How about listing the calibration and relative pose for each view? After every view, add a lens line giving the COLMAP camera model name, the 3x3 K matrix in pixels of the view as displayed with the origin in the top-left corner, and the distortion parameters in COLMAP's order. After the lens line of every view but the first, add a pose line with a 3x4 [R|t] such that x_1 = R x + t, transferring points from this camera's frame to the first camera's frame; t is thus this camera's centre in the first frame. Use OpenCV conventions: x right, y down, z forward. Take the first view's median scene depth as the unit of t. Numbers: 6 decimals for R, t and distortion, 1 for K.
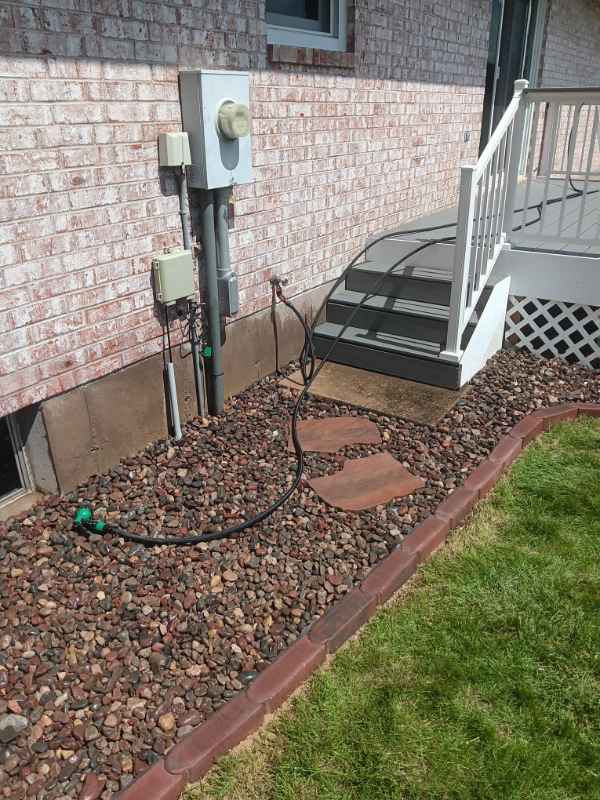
lens RADIAL K [[616.2, 0, 297.0], [0, 616.2, 406.4], [0, 0, 1]] dist [0.032648, -0.067060]
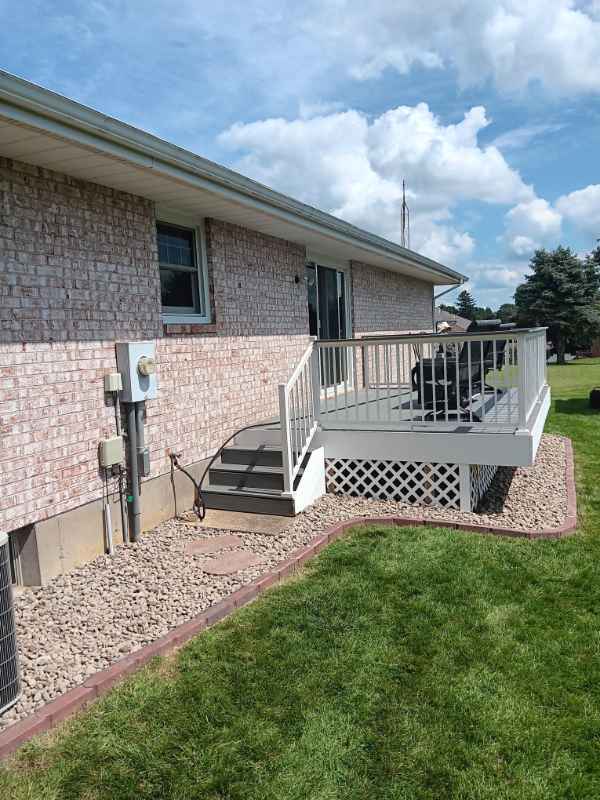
lens RADIAL K [[616.2, 0, 303.3], [0, 616.2, 404.1], [0, 0, 1]] dist [0.032648, -0.067060]
pose [[0.982851, -0.045720, 0.178646, 0.018566], [0.102570, 0.940627, -0.323574, 0.241480], [-0.153245, 0.336349, 0.929185, -0.625505]]
